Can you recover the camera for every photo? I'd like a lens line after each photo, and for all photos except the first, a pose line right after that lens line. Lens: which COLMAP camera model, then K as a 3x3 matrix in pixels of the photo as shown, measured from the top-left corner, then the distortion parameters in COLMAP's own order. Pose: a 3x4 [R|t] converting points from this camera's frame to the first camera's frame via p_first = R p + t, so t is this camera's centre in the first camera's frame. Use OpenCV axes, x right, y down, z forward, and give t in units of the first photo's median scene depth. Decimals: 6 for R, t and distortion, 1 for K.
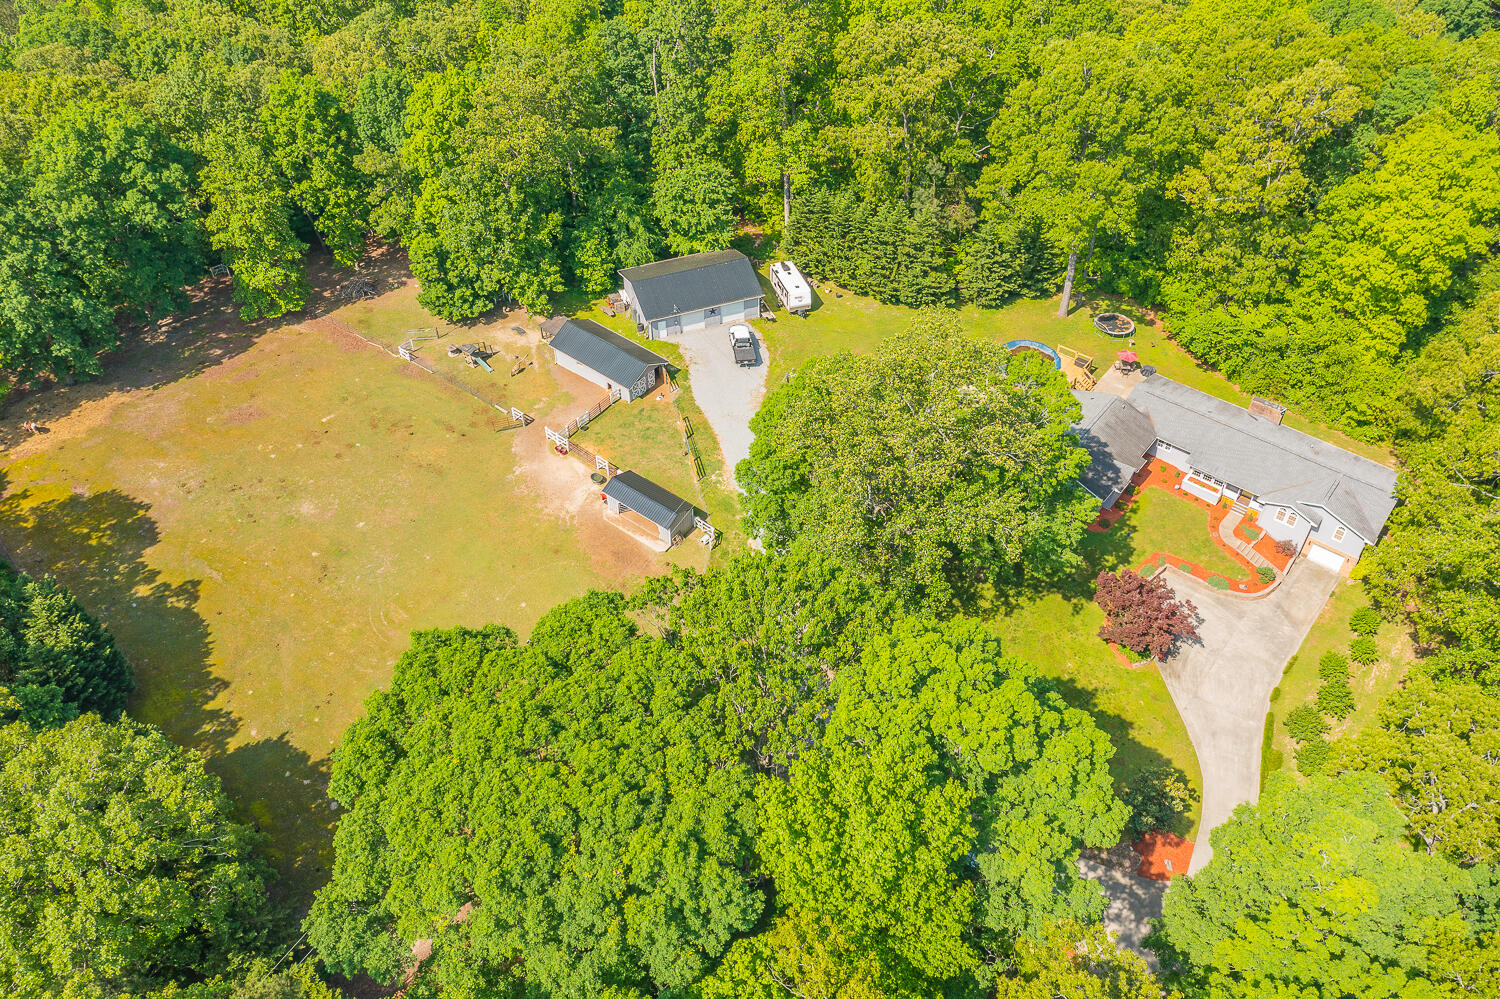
lens RADIAL K [[1183.4, 0, 745.9], [0, 1183.4, 496.5], [0, 0, 1]] dist [-0.007015, -0.003876]
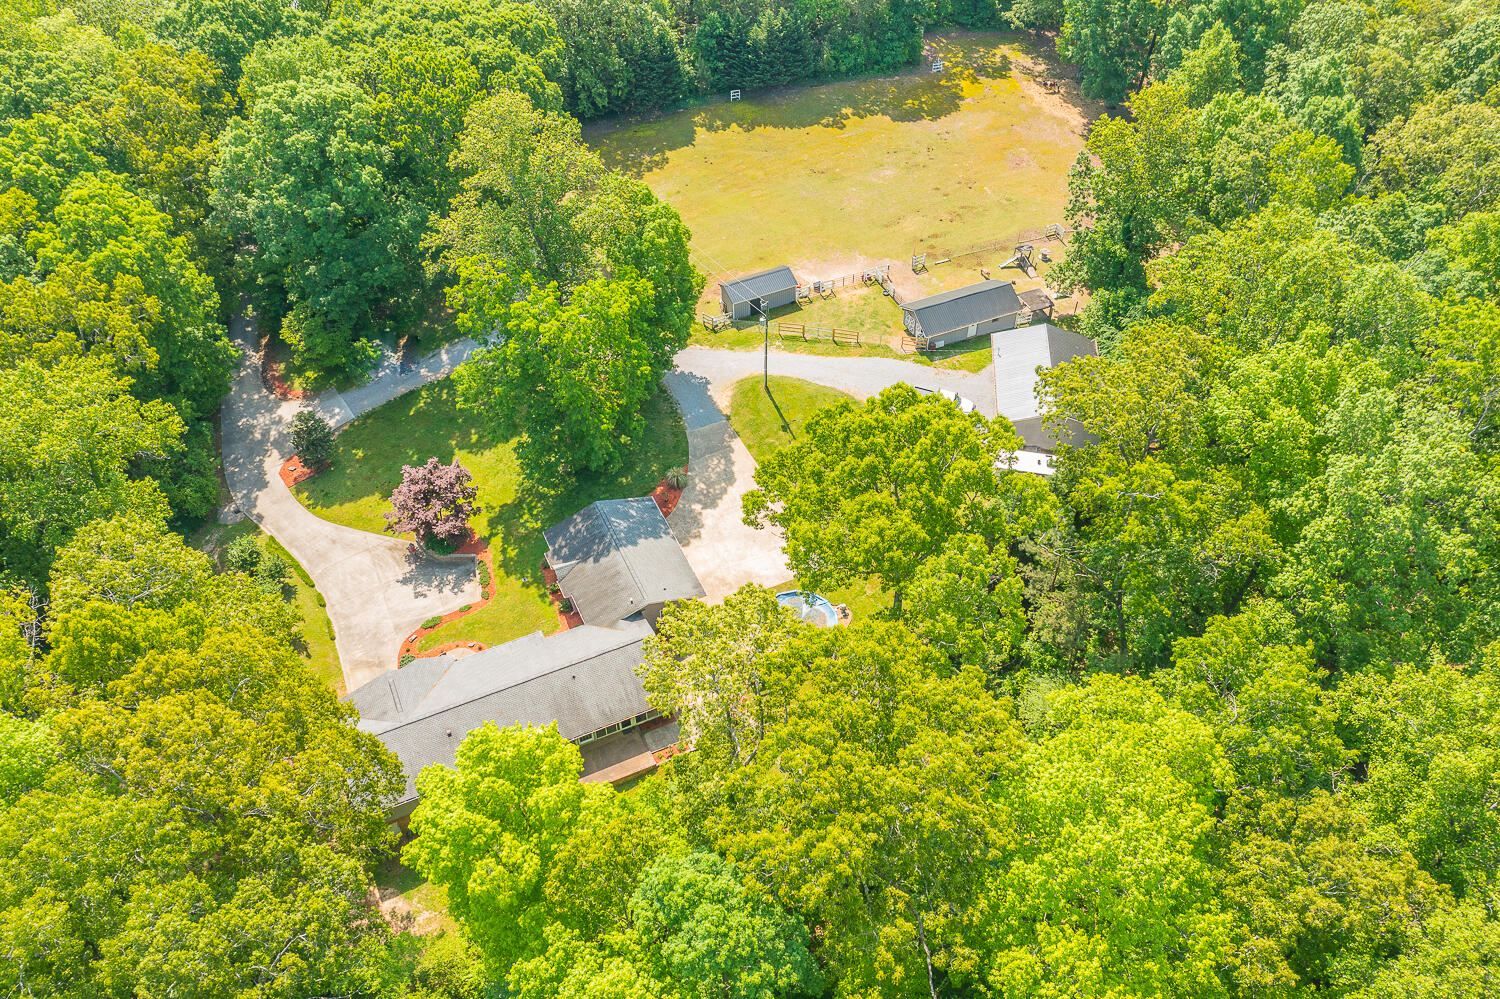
lens RADIAL K [[1183.4, 0, 749.3], [0, 1183.4, 498.2], [0, 0, 1]] dist [-0.007015, -0.003876]
pose [[-0.449133, 0.654204, -0.608519, 0.732104], [-0.611325, 0.271682, 0.743283, -0.761402], [0.651583, 0.705837, 0.277910, 0.747289]]
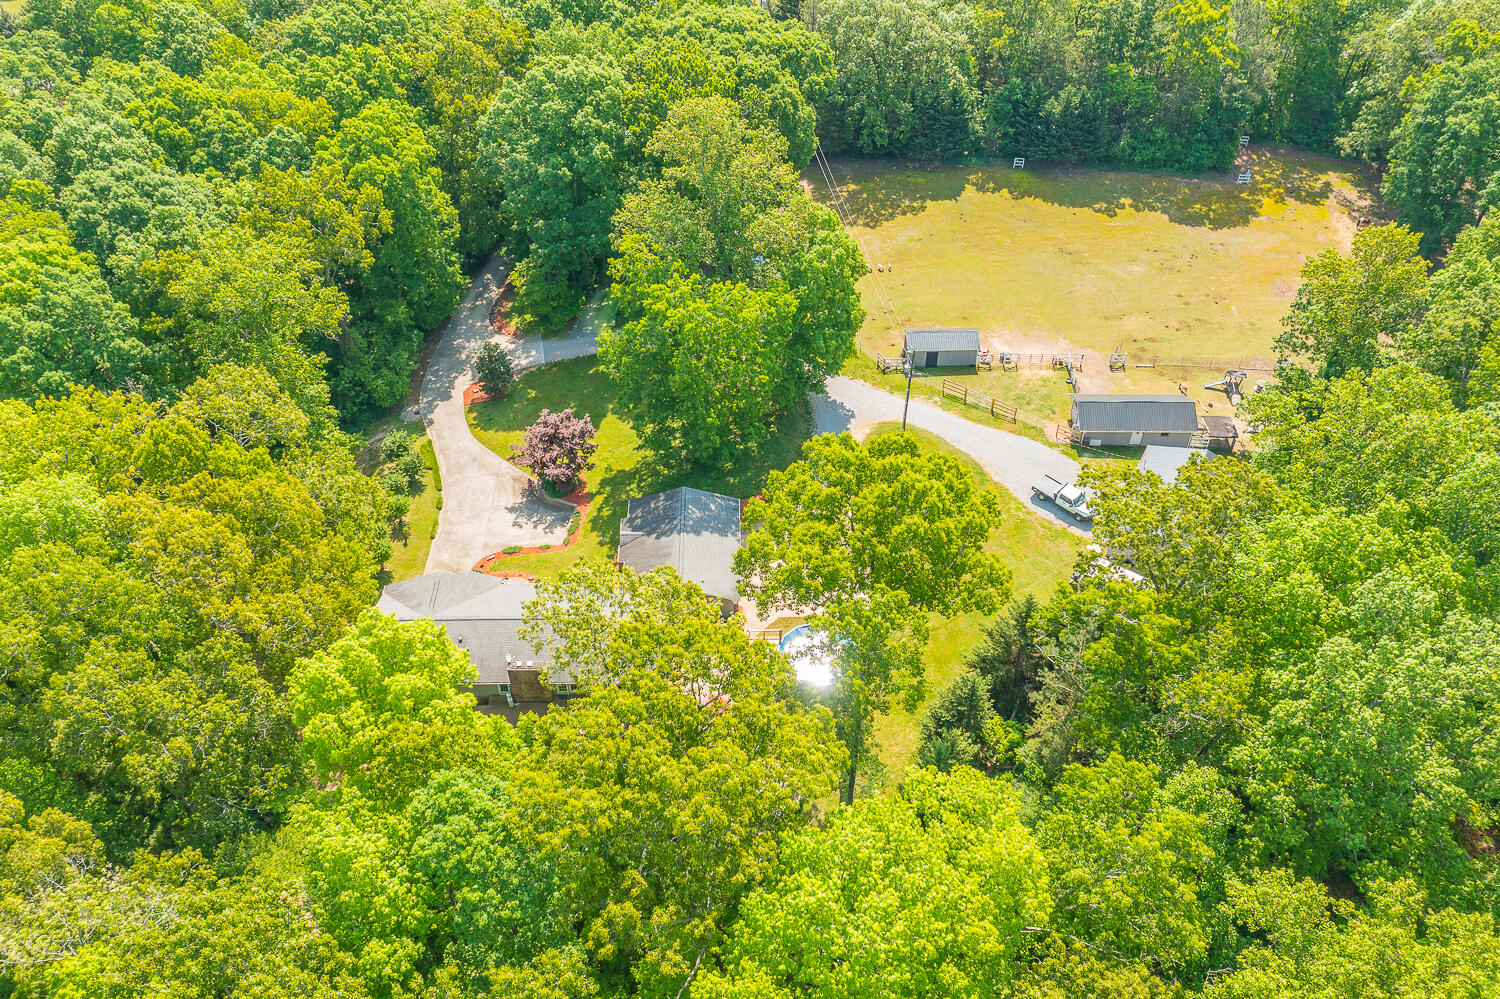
lens RADIAL K [[1183.4, 0, 747.1], [0, 1183.4, 499.5], [0, 0, 1]] dist [-0.007015, -0.003876]
pose [[-0.772712, 0.445518, -0.452140, 0.631256], [-0.433220, 0.150465, 0.888640, -0.879438], [0.463936, 0.882539, 0.076741, 0.882460]]
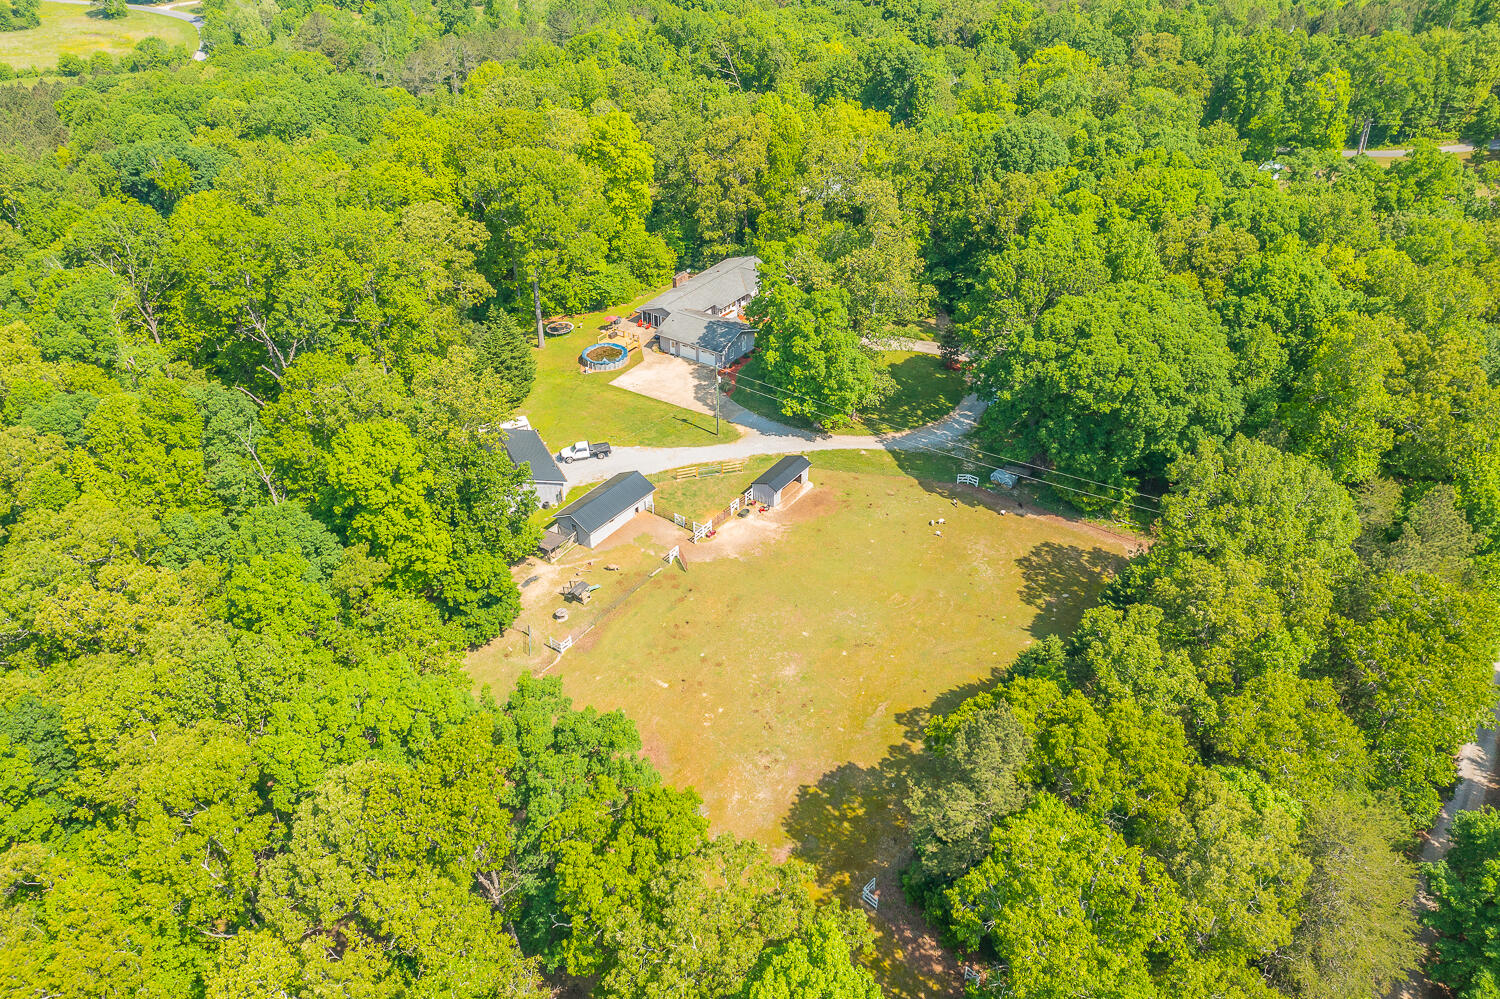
lens RADIAL K [[1183.4, 0, 744.4], [0, 1183.4, 480.0], [0, 0, 1]] dist [-0.007015, -0.003876]
pose [[-0.066283, -0.526482, 0.847598, -1.130003], [0.692401, 0.587385, 0.418998, -0.542549], [-0.718461, 0.614651, 0.325603, 0.547550]]
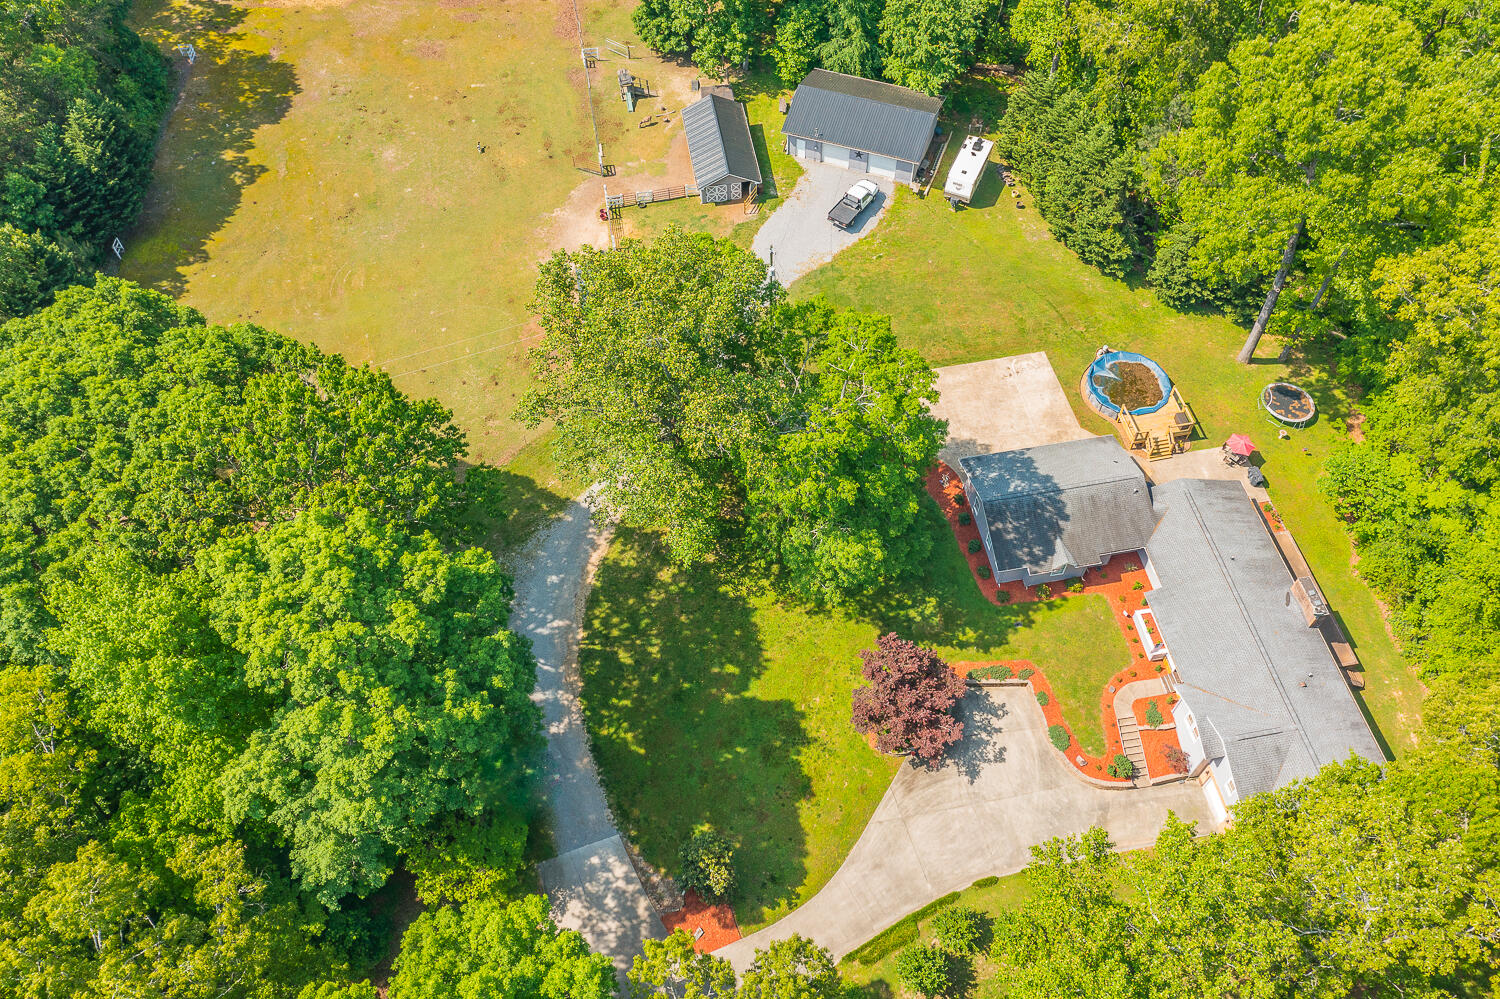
lens RADIAL K [[1183.4, 0, 743.8], [0, 1183.4, 494.8], [0, 0, 1]] dist [-0.007015, -0.003876]
pose [[0.756443, 0.539088, -0.370376, 0.402547], [-0.453832, 0.840383, 0.296299, -0.181758], [0.470989, -0.056045, 0.880357, 0.194621]]
